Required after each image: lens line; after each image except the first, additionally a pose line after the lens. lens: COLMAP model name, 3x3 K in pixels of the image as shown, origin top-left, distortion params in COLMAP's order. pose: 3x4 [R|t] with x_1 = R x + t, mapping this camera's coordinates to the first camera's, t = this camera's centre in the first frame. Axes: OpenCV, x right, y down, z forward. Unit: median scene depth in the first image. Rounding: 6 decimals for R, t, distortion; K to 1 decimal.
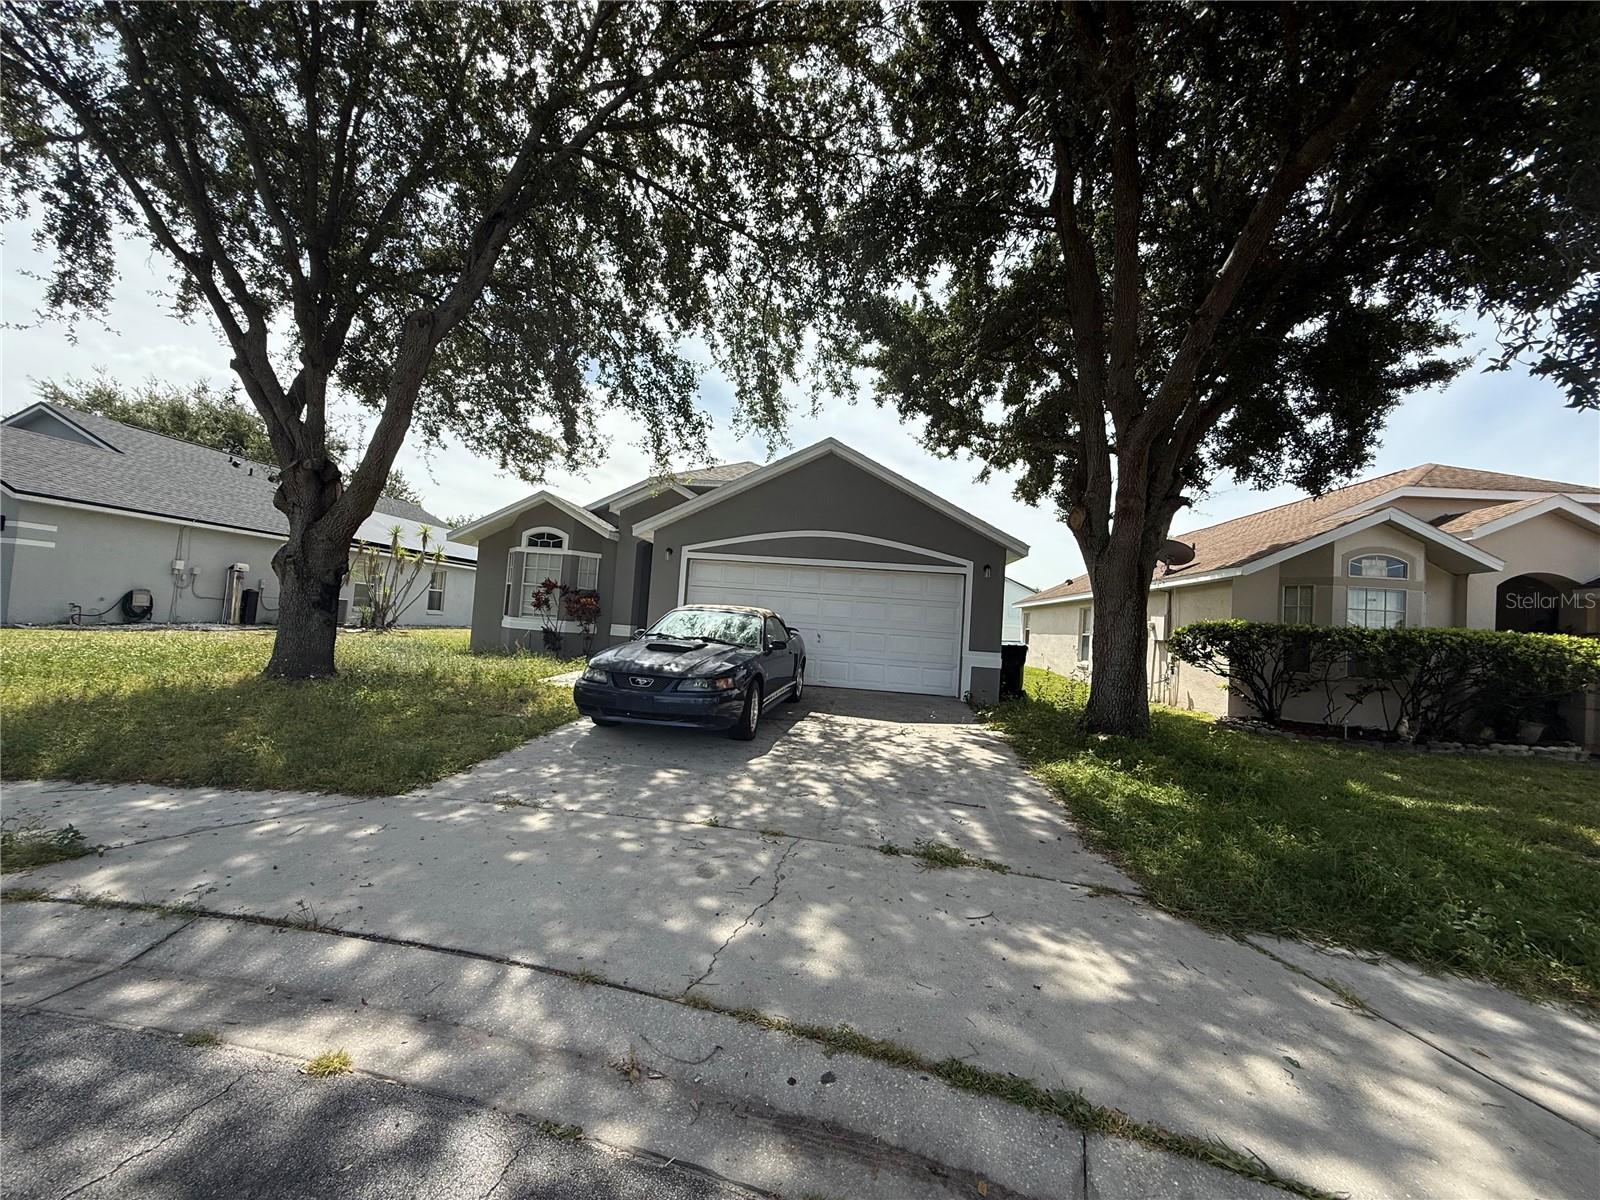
lens RADIAL K [[638.3, 0, 797.9], [0, 638.3, 599.9], [0, 0, 1]] dist [-0.002909, -0.000090]
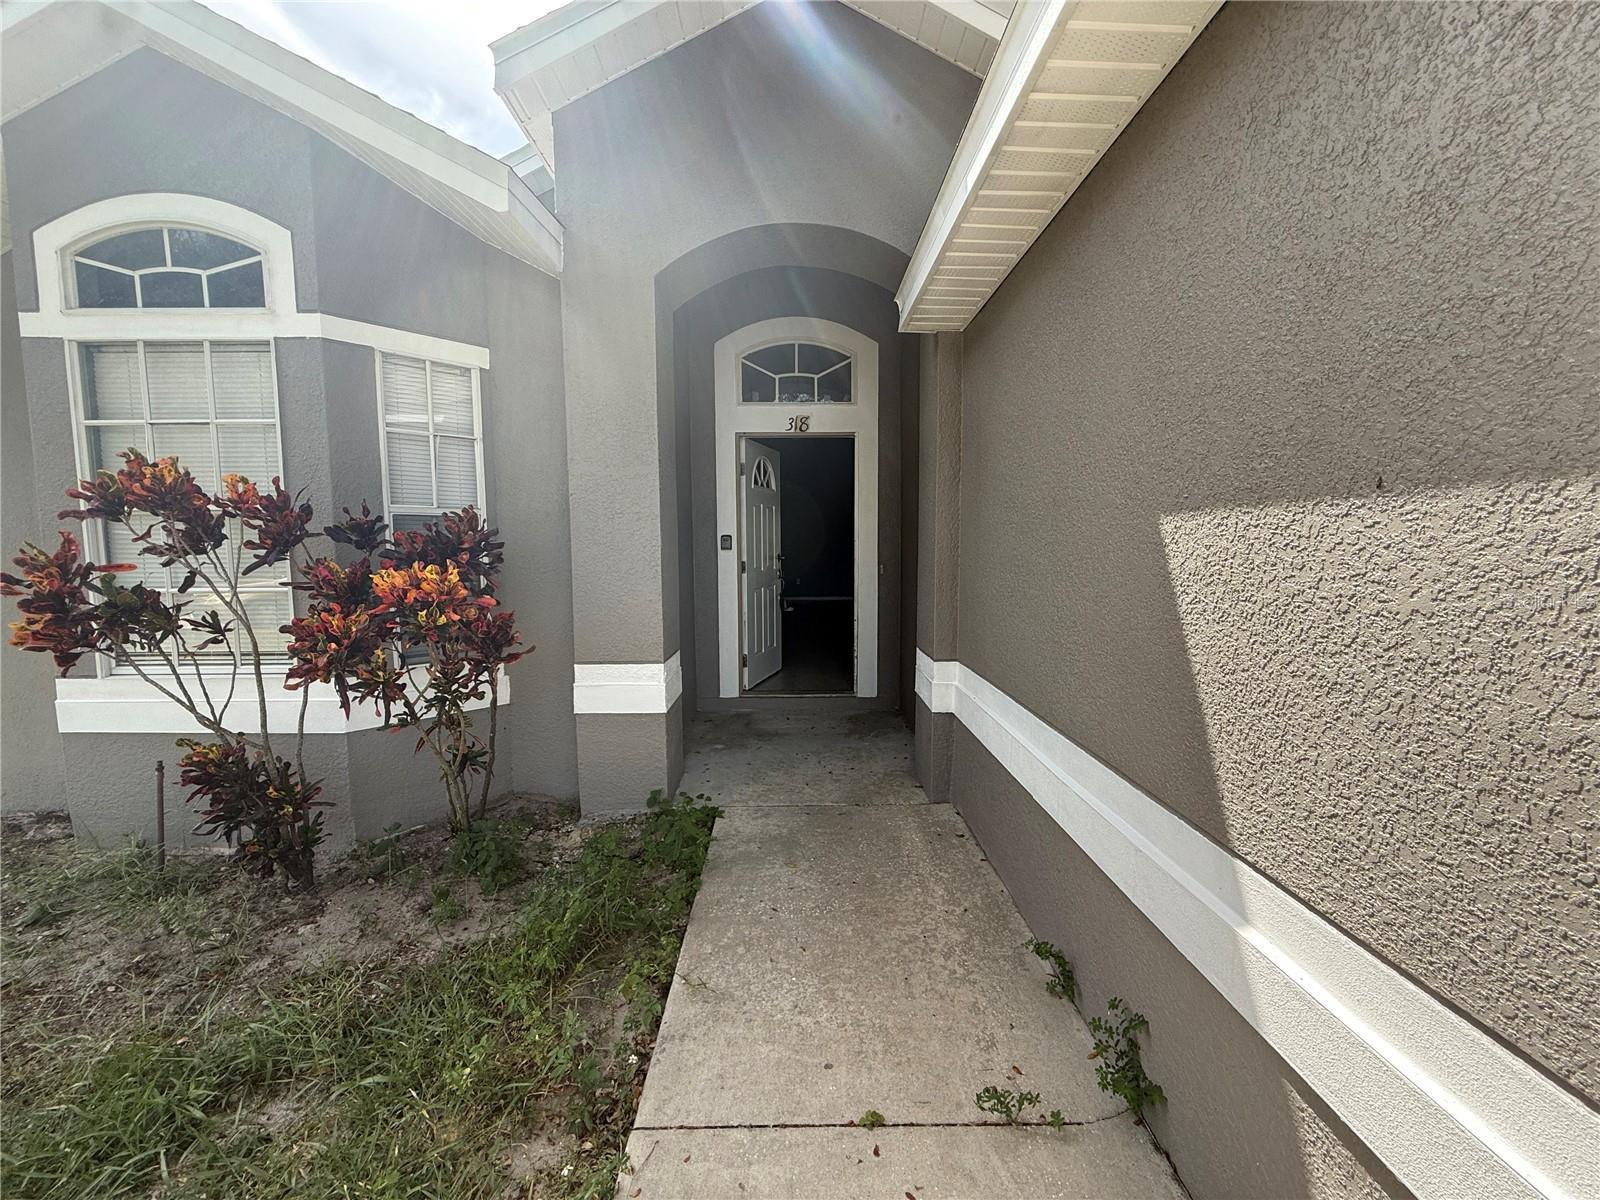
lens RADIAL K [[638.3, 0, 805.7], [0, 638.3, 599.5], [0, 0, 1]] dist [-0.002909, -0.000090]
pose [[0.985036, -0.079008, 0.153174, -0.244587], [0.058276, 0.989075, 0.135407, -0.009430], [-0.162198, -0.124454, 0.978878, 0.773520]]
